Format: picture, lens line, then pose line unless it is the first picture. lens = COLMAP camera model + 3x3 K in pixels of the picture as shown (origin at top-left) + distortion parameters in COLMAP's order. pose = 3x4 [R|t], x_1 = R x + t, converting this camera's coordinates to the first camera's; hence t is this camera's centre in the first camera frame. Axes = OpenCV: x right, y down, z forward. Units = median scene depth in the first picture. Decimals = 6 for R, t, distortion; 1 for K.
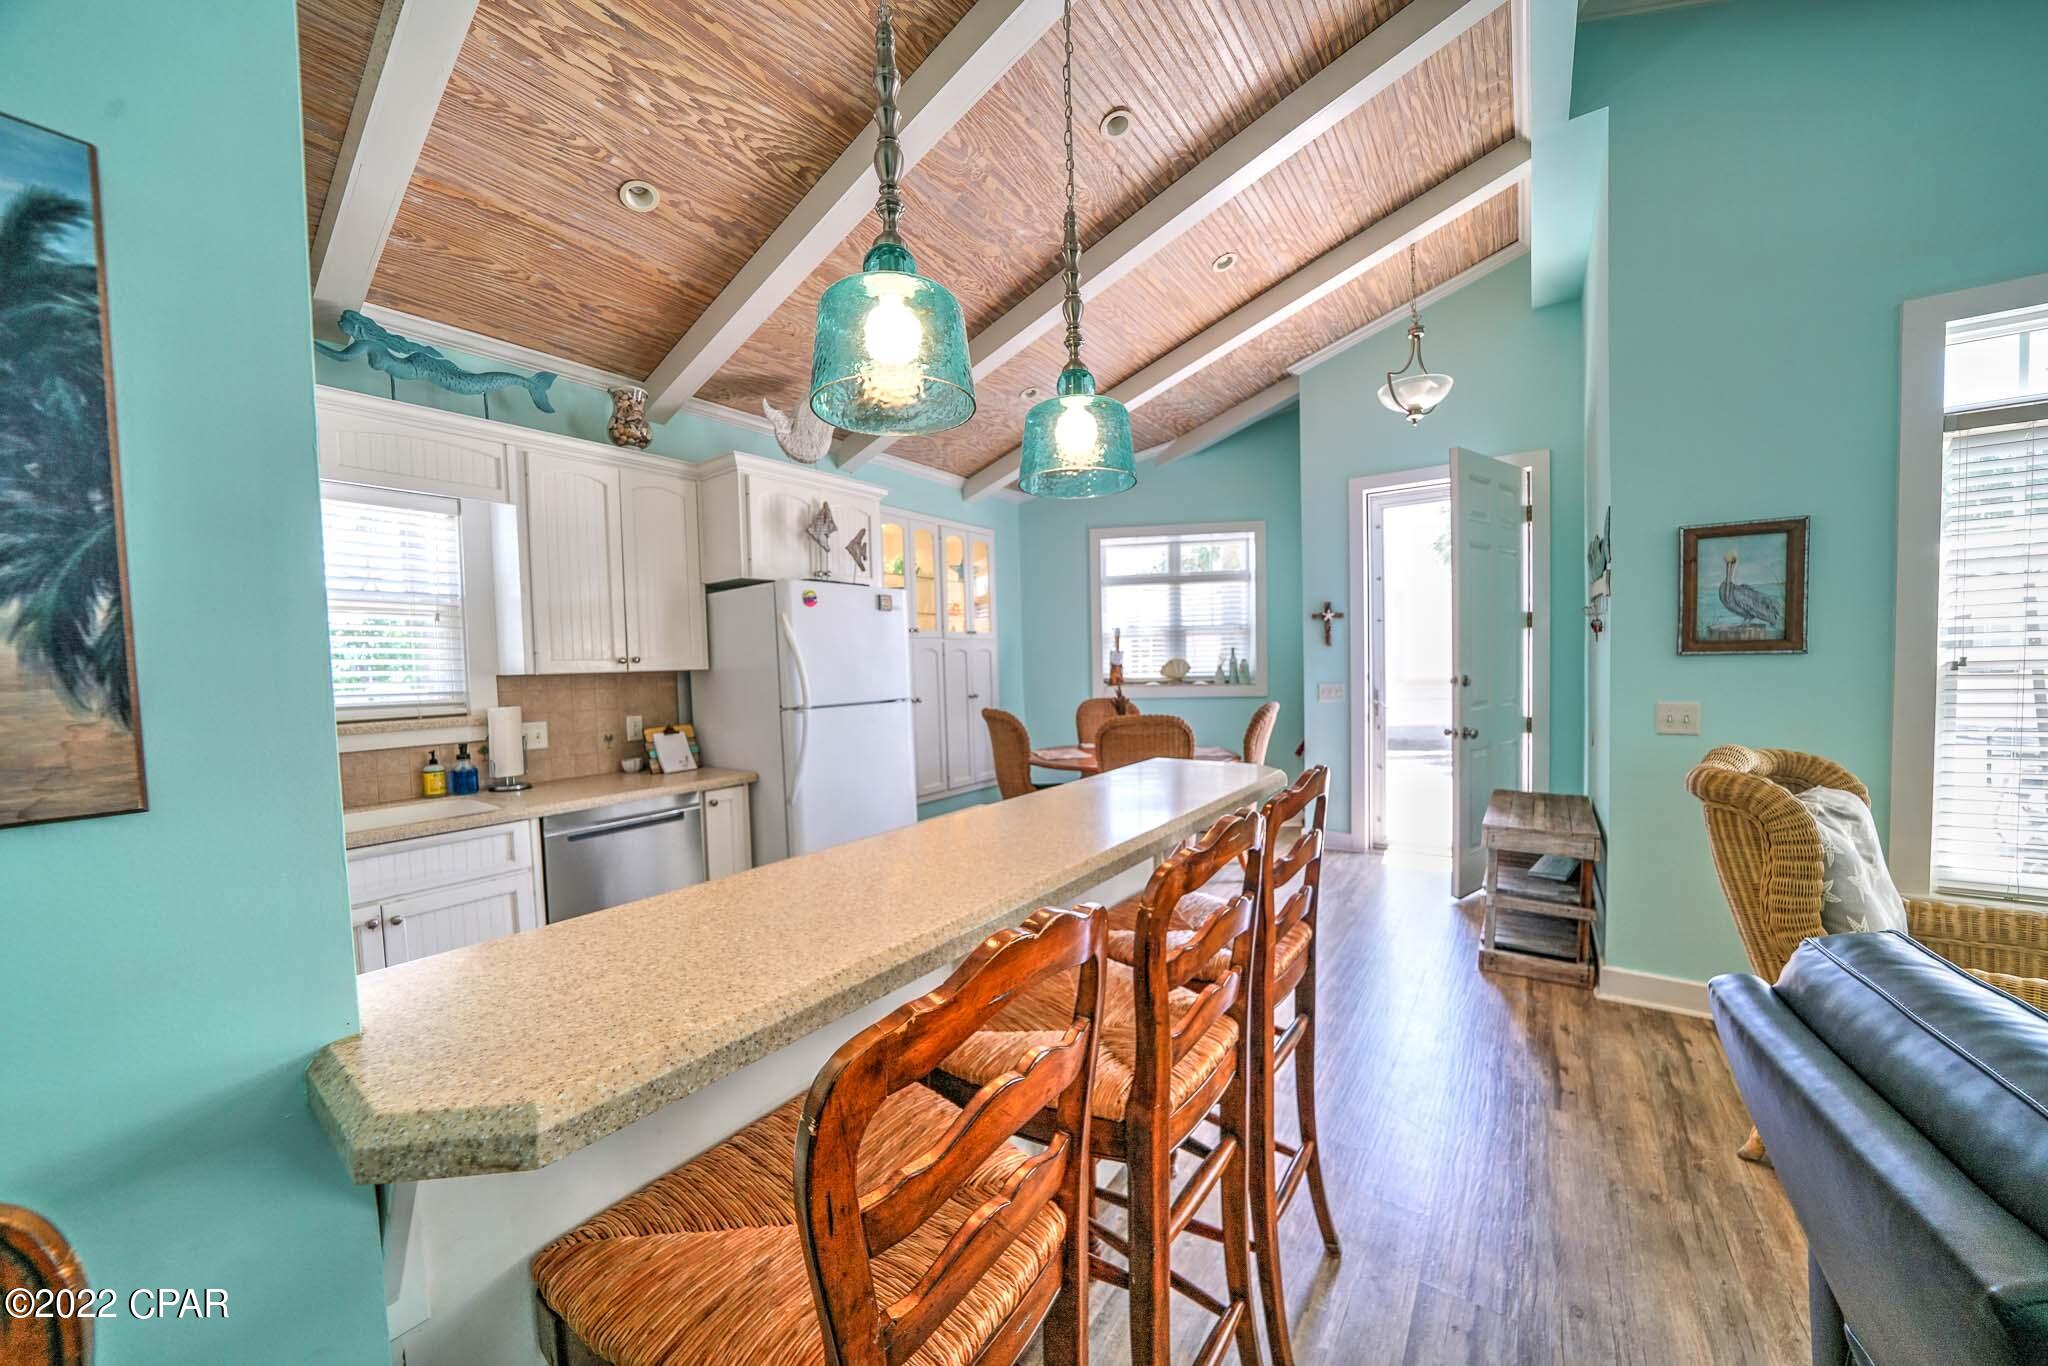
lens RADIAL K [[715.4, 0, 1007.9], [0, 715.4, 693.4], [0, 0, 1]] dist [-0.022974, 0.002371]
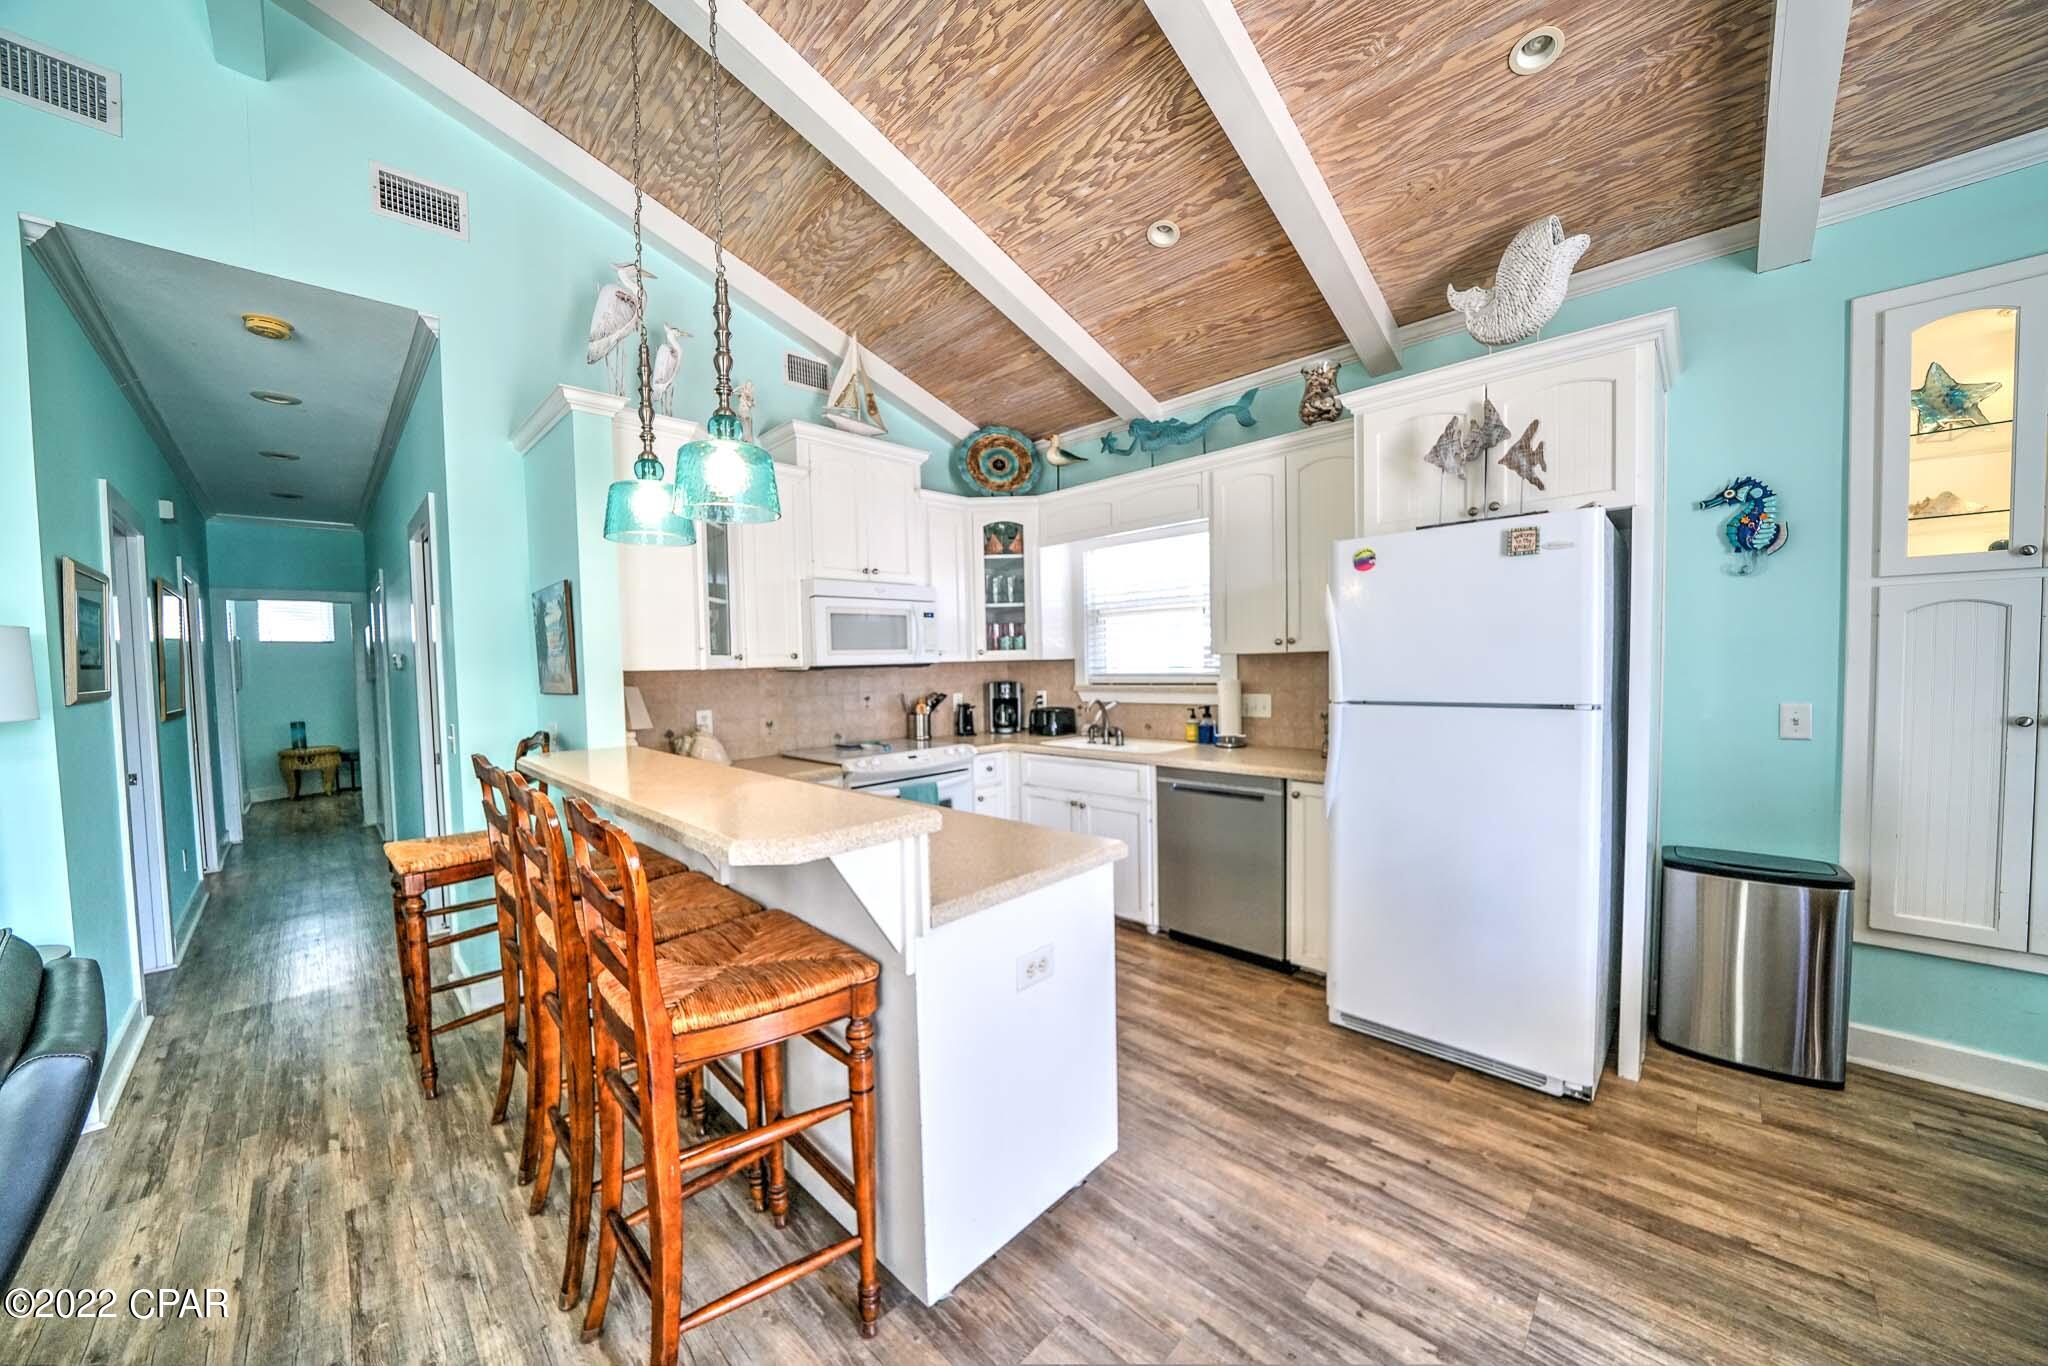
lens RADIAL K [[715.4, 0, 1009.0], [0, 715.4, 693.6], [0, 0, 1]] dist [-0.022974, 0.002371]
pose [[-0.146235, 0.073273, -0.986532, 0.547531], [-0.013908, 0.997002, 0.076112, -0.043994], [0.989152, 0.024851, -0.144778, 0.748283]]
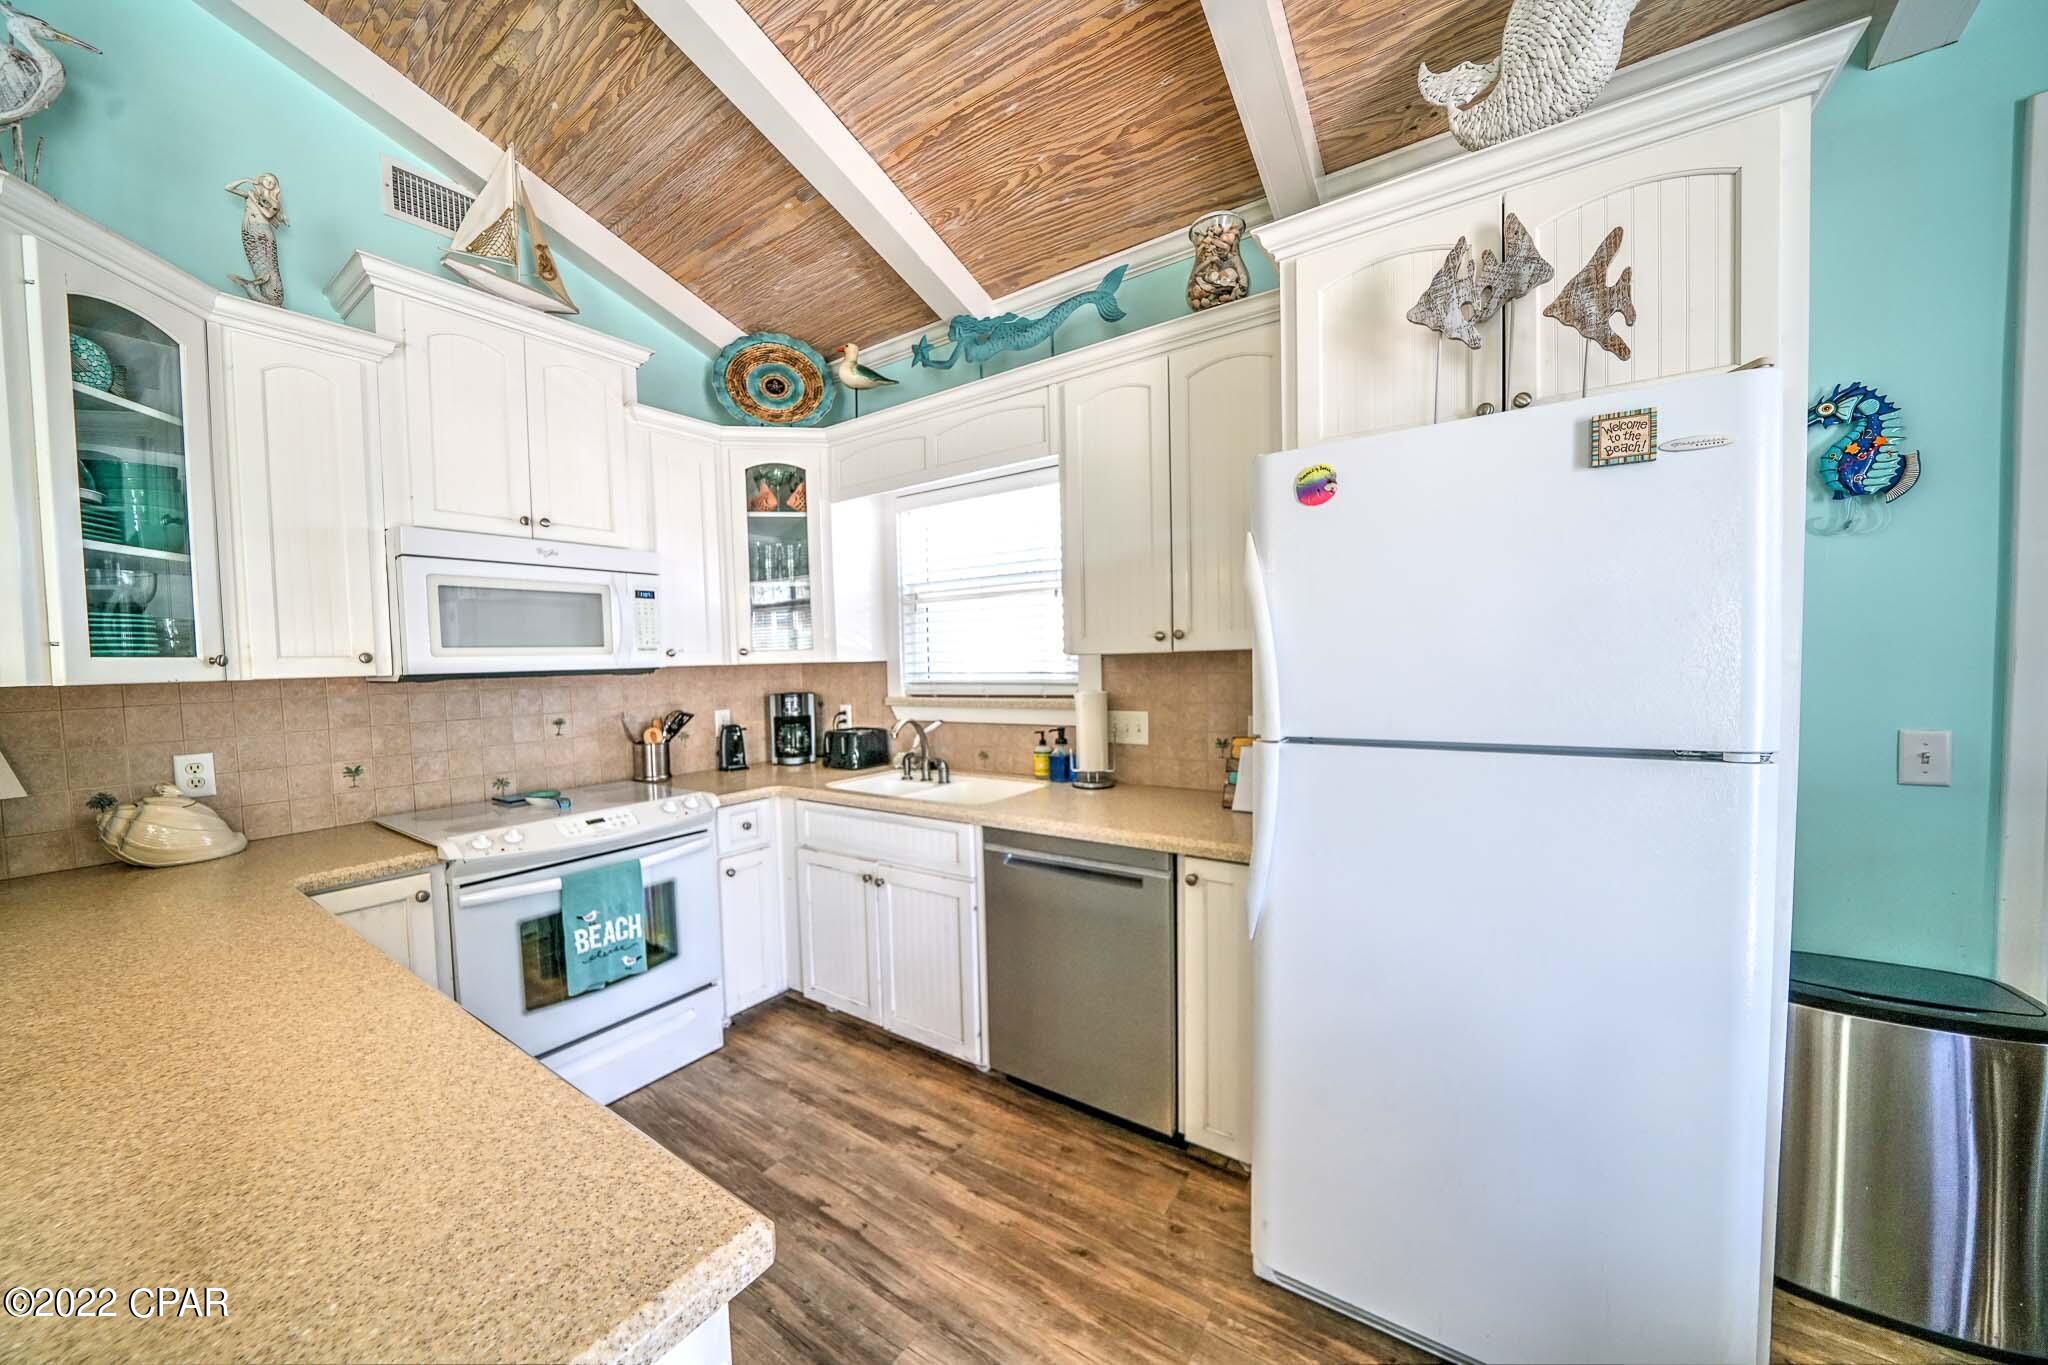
lens RADIAL K [[715.4, 0, 1009.4], [0, 715.4, 692.8], [0, 0, 1]] dist [-0.022974, 0.002371]
pose [[0.027582, 0.072245, -0.997005, 0.152369], [-0.018113, 0.997257, 0.071762, -0.037655], [0.999455, 0.016080, 0.028815, 0.818746]]
